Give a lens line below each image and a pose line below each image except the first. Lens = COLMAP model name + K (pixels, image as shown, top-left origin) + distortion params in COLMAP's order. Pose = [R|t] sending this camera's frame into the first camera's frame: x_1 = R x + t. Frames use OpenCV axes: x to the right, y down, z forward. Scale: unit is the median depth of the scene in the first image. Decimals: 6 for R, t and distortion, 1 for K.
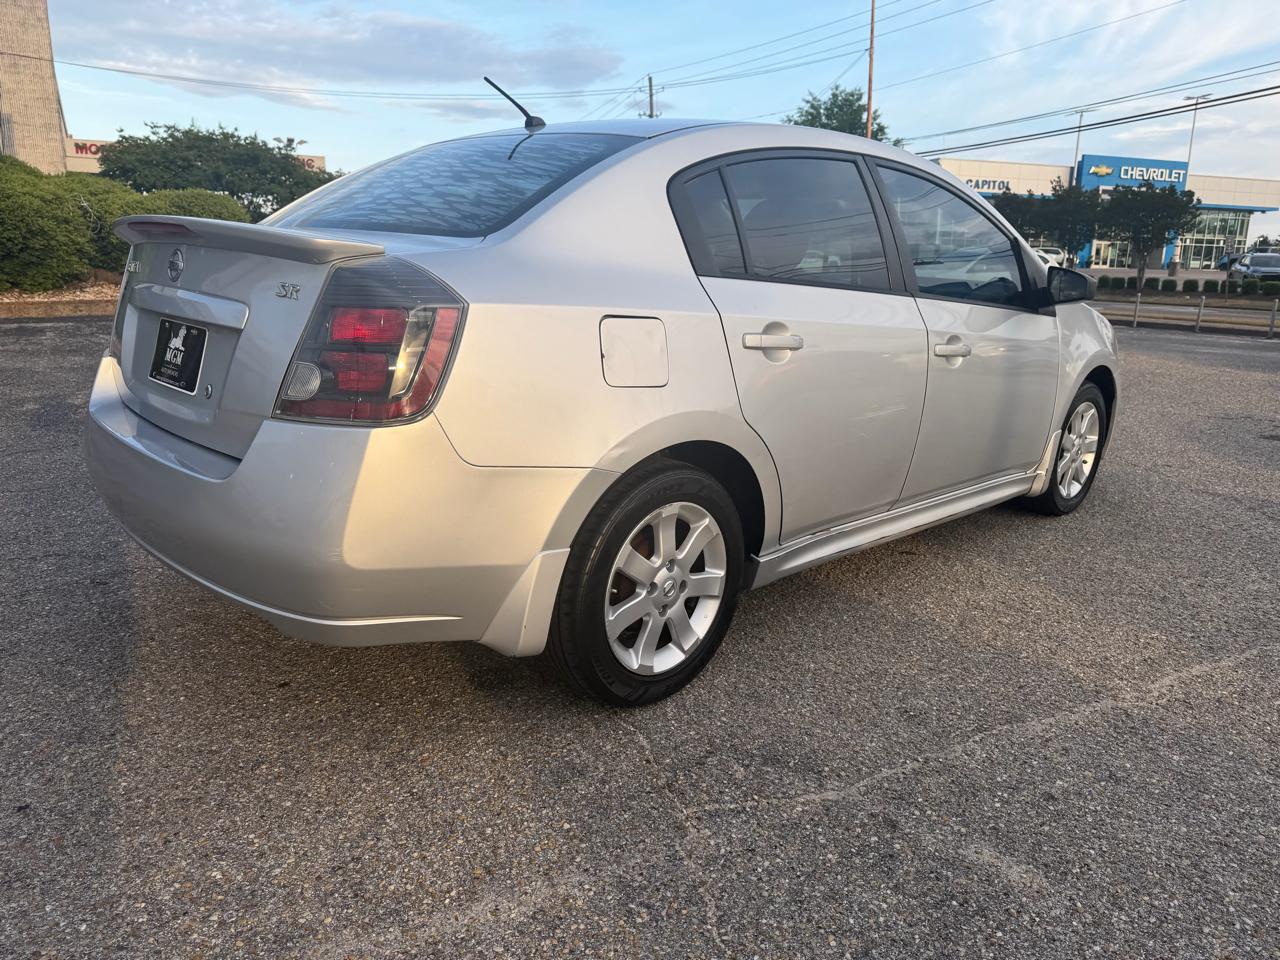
lens RADIAL K [[917.4, 0, 640.2], [0, 917.4, 482.1], [0, 0, 1]] dist [0.021124, -0.028306]
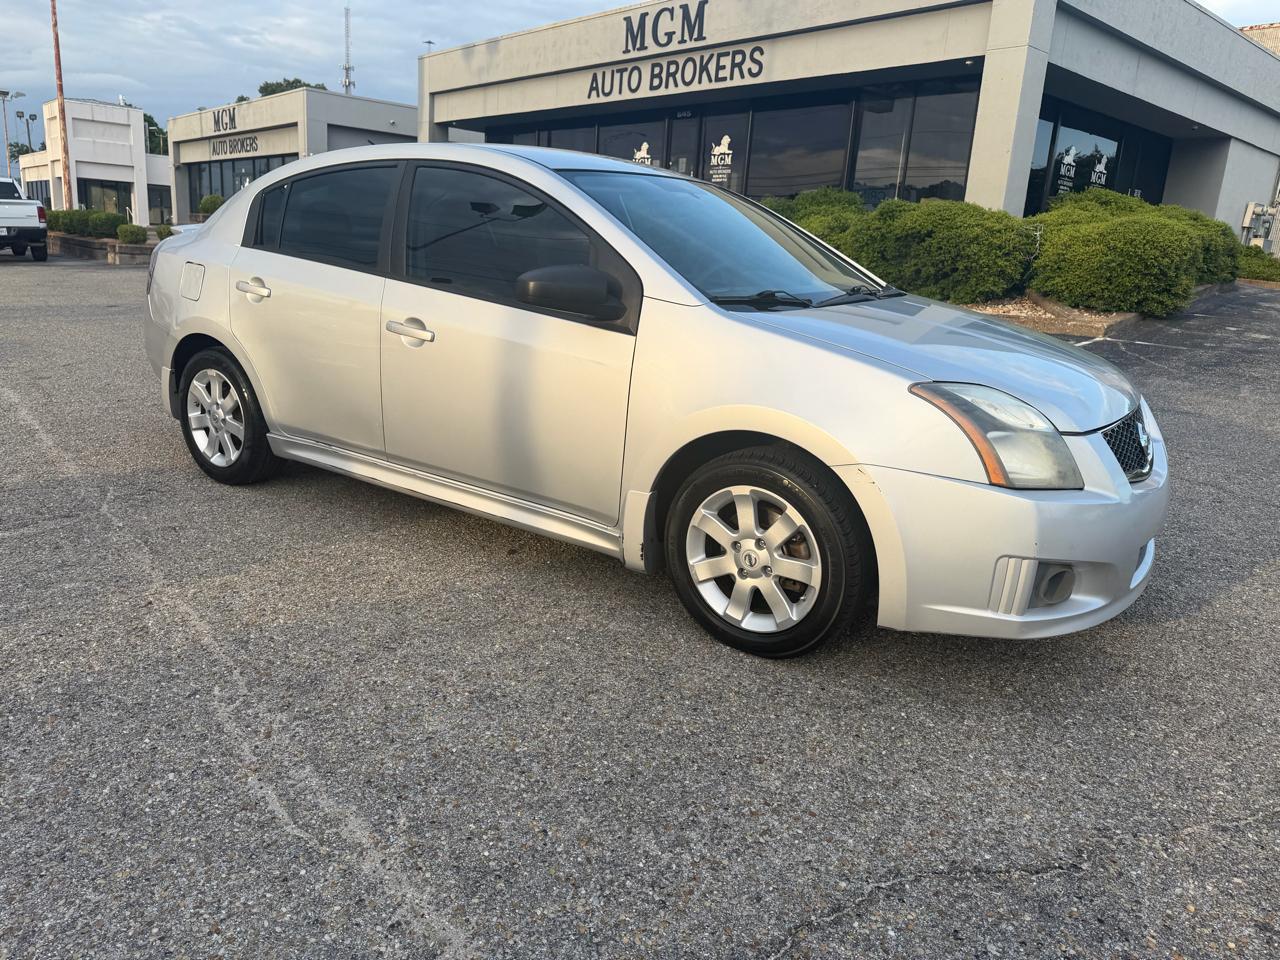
lens RADIAL K [[917.4, 0, 630.7], [0, 917.4, 475.1], [0, 0, 1]] dist [0.021124, -0.028306]
pose [[0.174747, 0.231584, -0.956991, 1.627560], [-0.281669, 0.943085, 0.176785, -0.276115], [0.943465, 0.238662, 0.230032, 1.159448]]
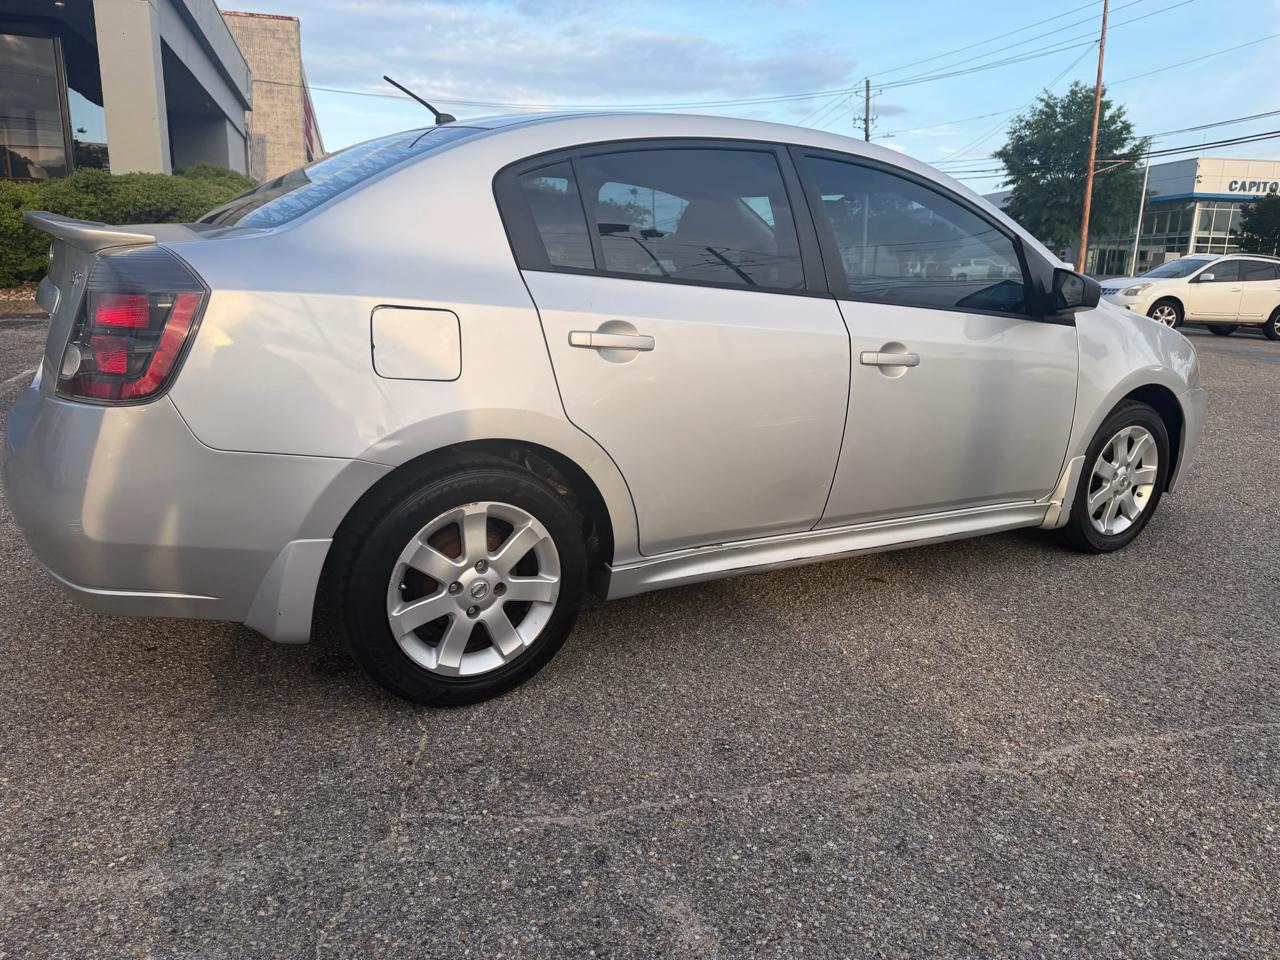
lens RADIAL K [[917.4, 0, 637.6], [0, 917.4, 483.1], [0, 0, 1]] dist [0.021124, -0.028306]
pose [[0.972420, 0.059622, -0.225486, 0.344426], [-0.061249, 0.998122, -0.000219, -0.006102], [0.225050, 0.014023, 0.974246, 0.070218]]
